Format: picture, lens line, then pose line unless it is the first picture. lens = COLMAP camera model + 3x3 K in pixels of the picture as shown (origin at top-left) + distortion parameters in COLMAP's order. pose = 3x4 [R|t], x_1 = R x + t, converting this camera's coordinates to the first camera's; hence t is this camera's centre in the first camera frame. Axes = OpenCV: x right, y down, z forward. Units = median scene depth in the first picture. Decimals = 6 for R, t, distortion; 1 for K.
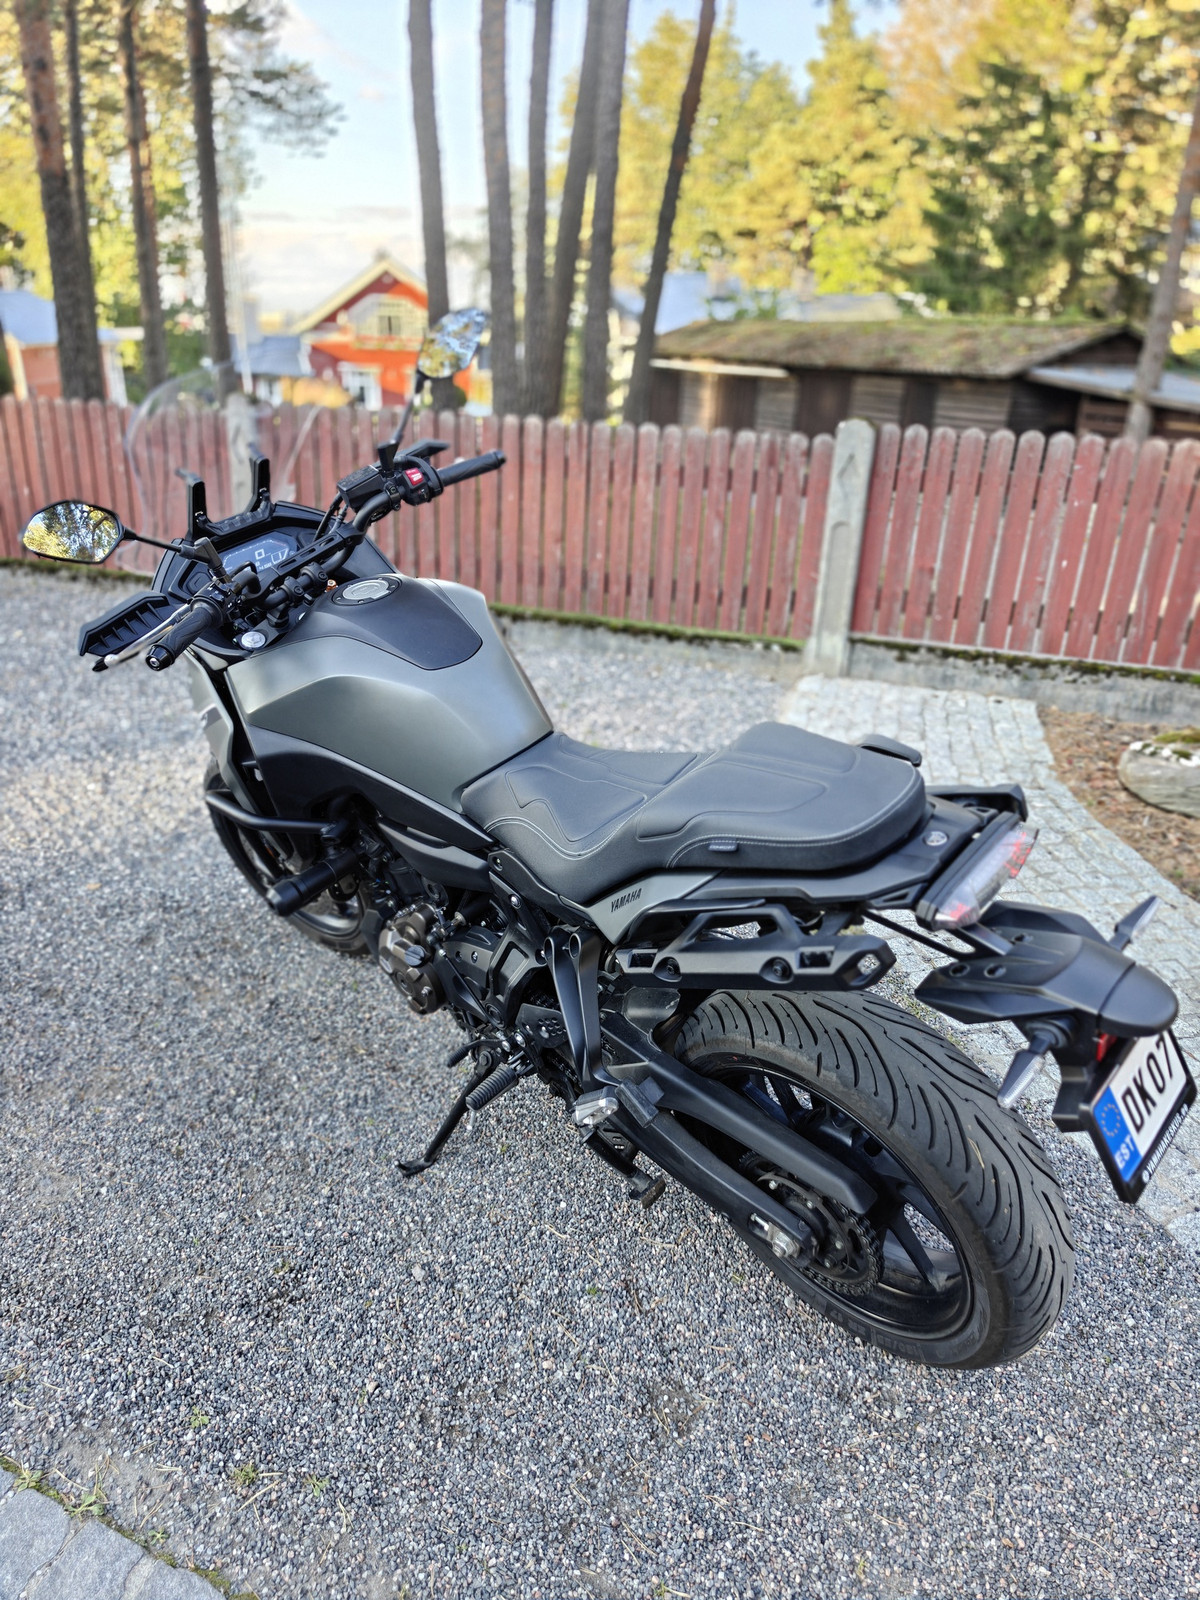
lens RADIAL K [[1057.2, 0, 589.8], [0, 1057.2, 794.4], [0, 0, 1]] dist [0.059369, -0.066496]
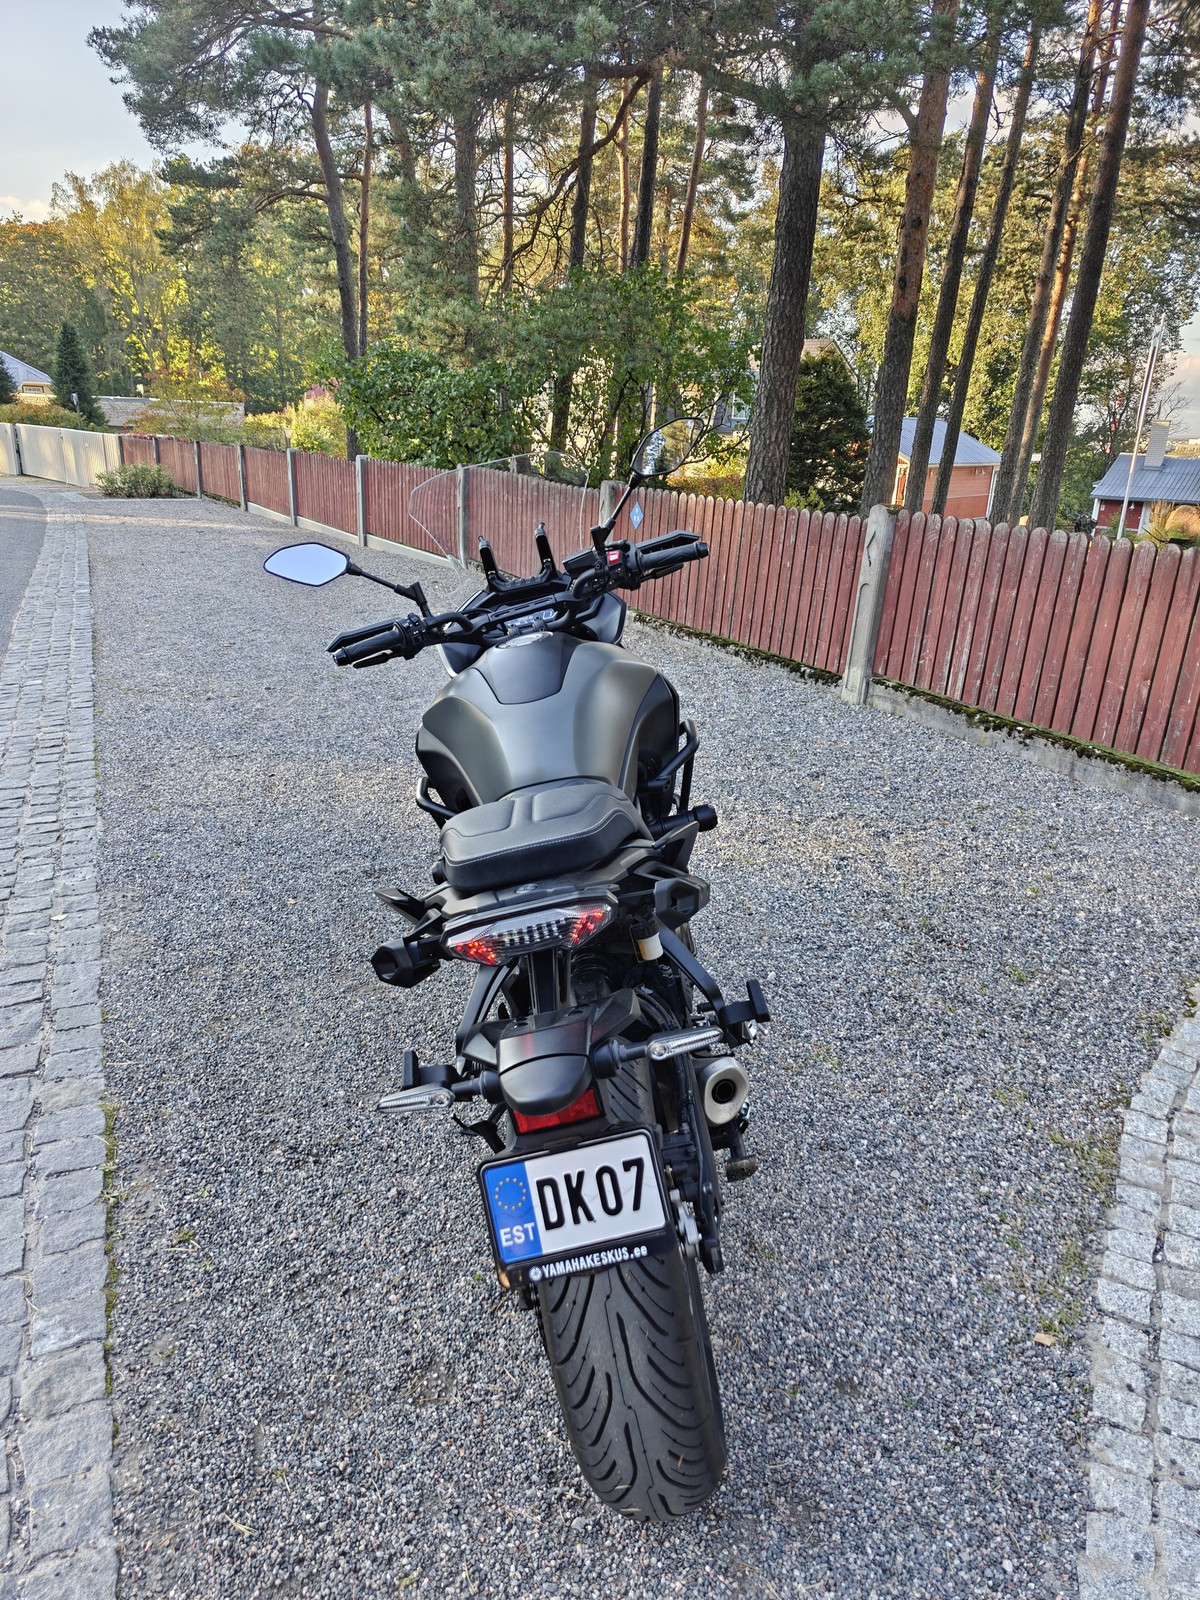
lens RADIAL K [[1057.2, 0, 589.8], [0, 1057.2, 794.4], [0, 0, 1]] dist [0.059369, -0.066496]
pose [[0.740190, 0.223733, -0.634084, 0.214313], [-0.286615, 0.958040, 0.003462, -0.014988], [0.608252, 0.179175, 0.773257, 0.042068]]
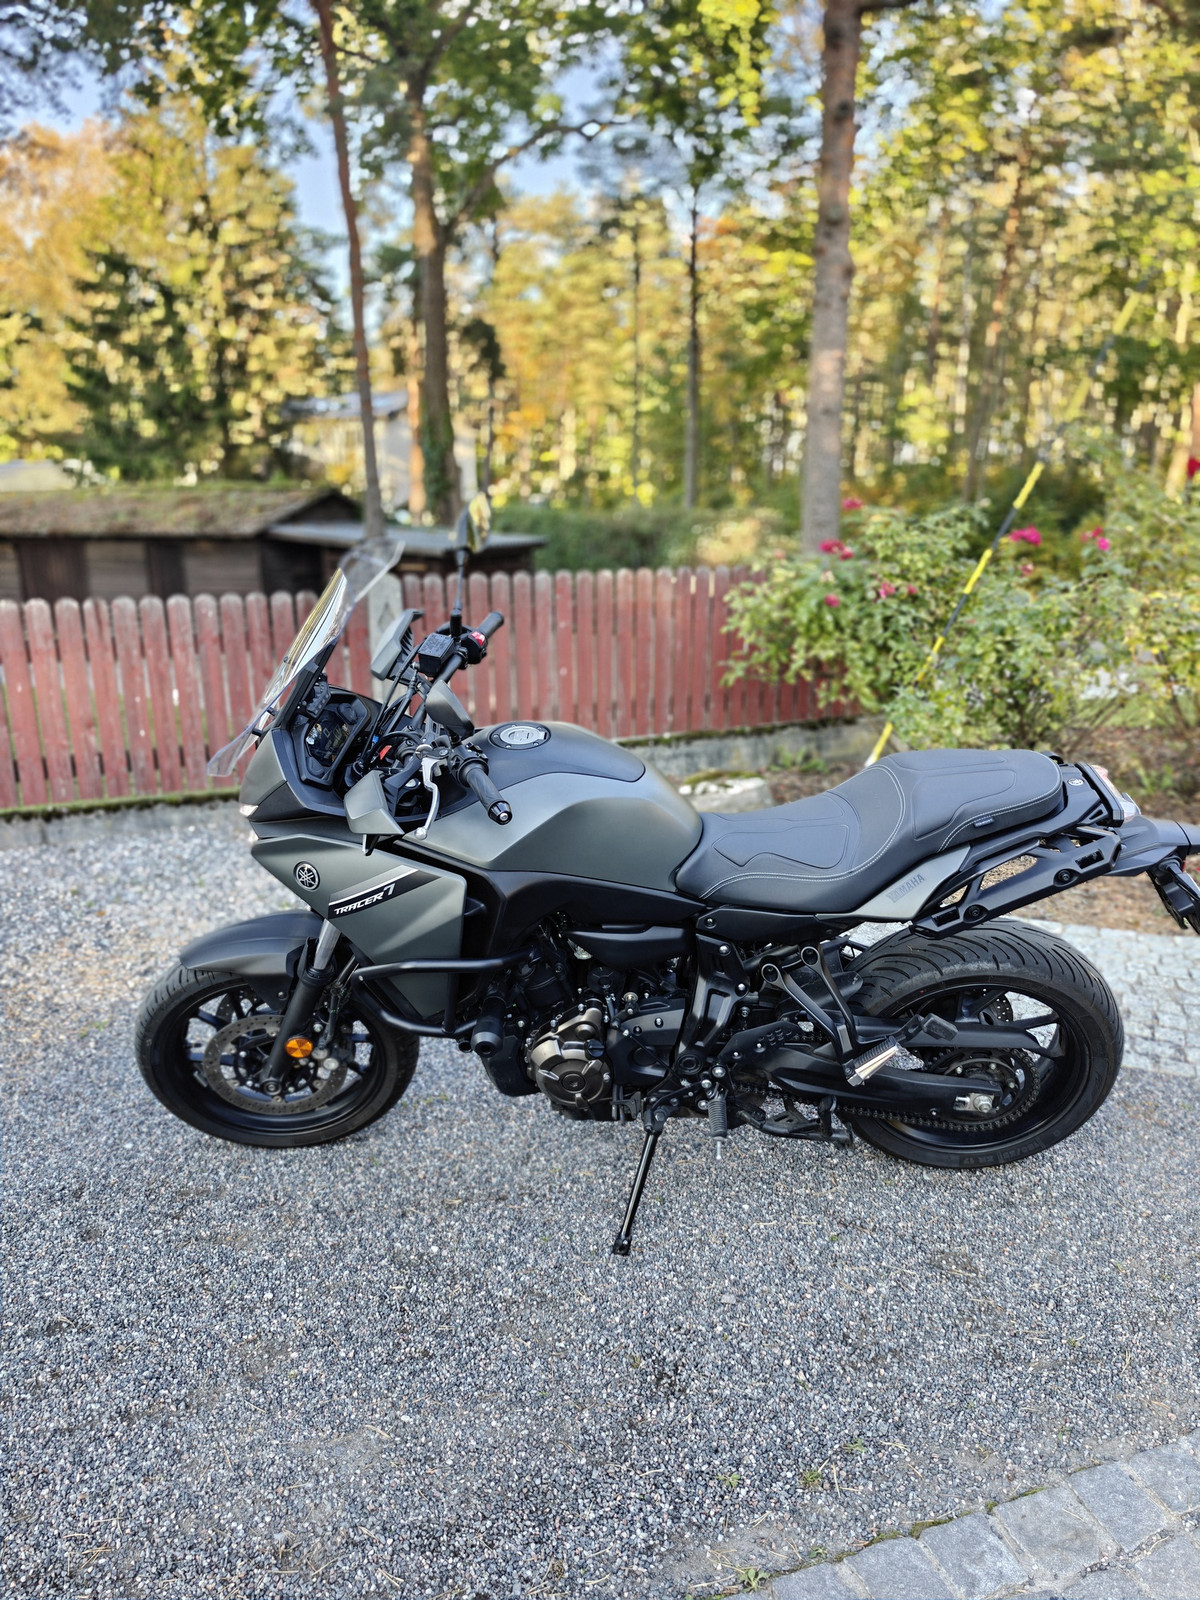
lens RADIAL K [[1057.2, 0, 589.8], [0, 1057.2, 794.4], [0, 0, 1]] dist [0.059369, -0.066496]
pose [[0.756135, -0.212836, 0.618838, -0.287342], [0.293730, 0.955408, -0.030305, -0.025145], [-0.584793, 0.204685, 0.784934, 0.026751]]
